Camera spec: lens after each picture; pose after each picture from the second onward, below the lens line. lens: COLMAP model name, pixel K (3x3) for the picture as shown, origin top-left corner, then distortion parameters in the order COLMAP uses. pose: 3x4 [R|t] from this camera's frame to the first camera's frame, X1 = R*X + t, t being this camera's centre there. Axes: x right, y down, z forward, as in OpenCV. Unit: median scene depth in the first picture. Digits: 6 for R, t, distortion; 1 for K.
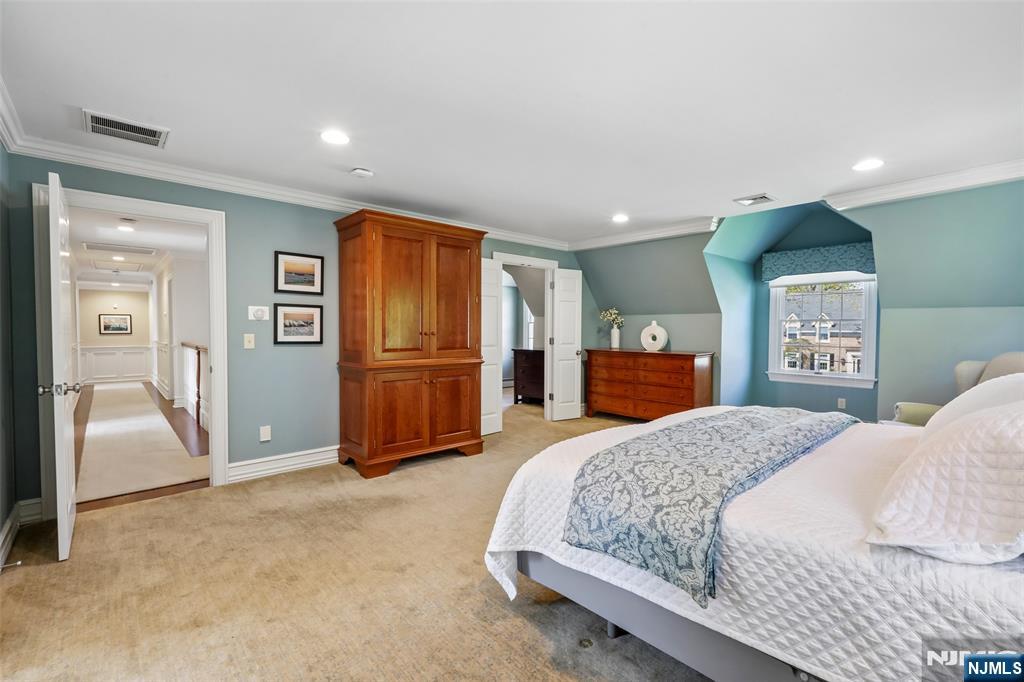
lens RADIAL K [[455.5, 0, 518.0], [0, 455.5, 347.2], [0, 0, 1]] dist [0.004295, 0.000543]
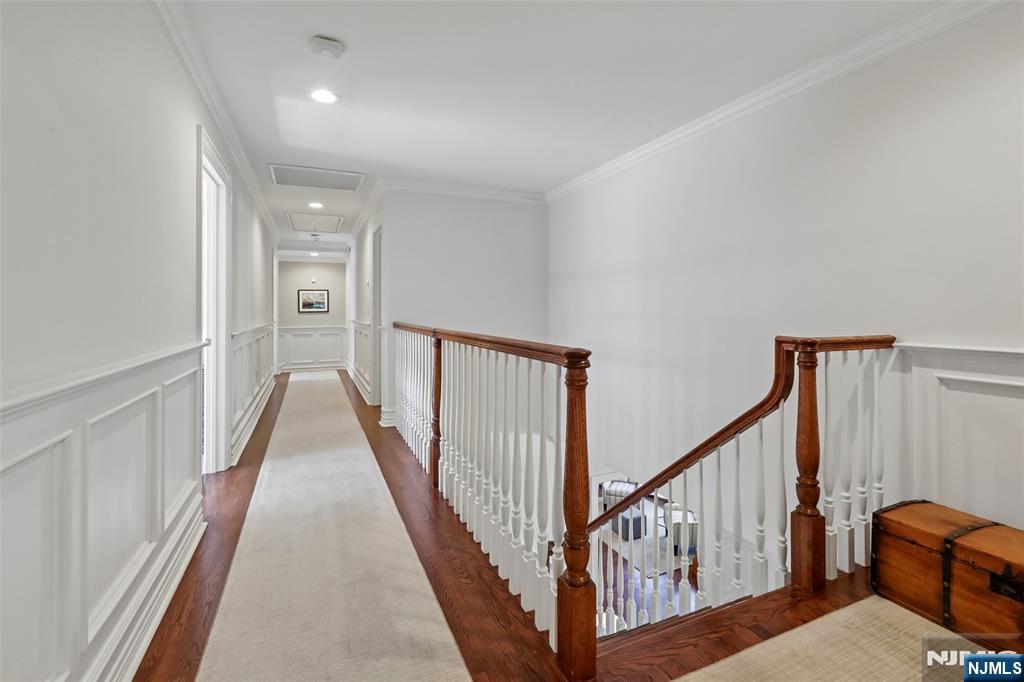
lens RADIAL K [[455.5, 0, 502.0], [0, 455.5, 310.3], [0, 0, 1]] dist [0.004295, 0.000543]
pose [[0.943762, -0.006982, -0.330552, -0.285252], [-0.005321, 0.999327, -0.036303, -0.003490], [0.330583, 0.036020, 0.943089, 0.336406]]
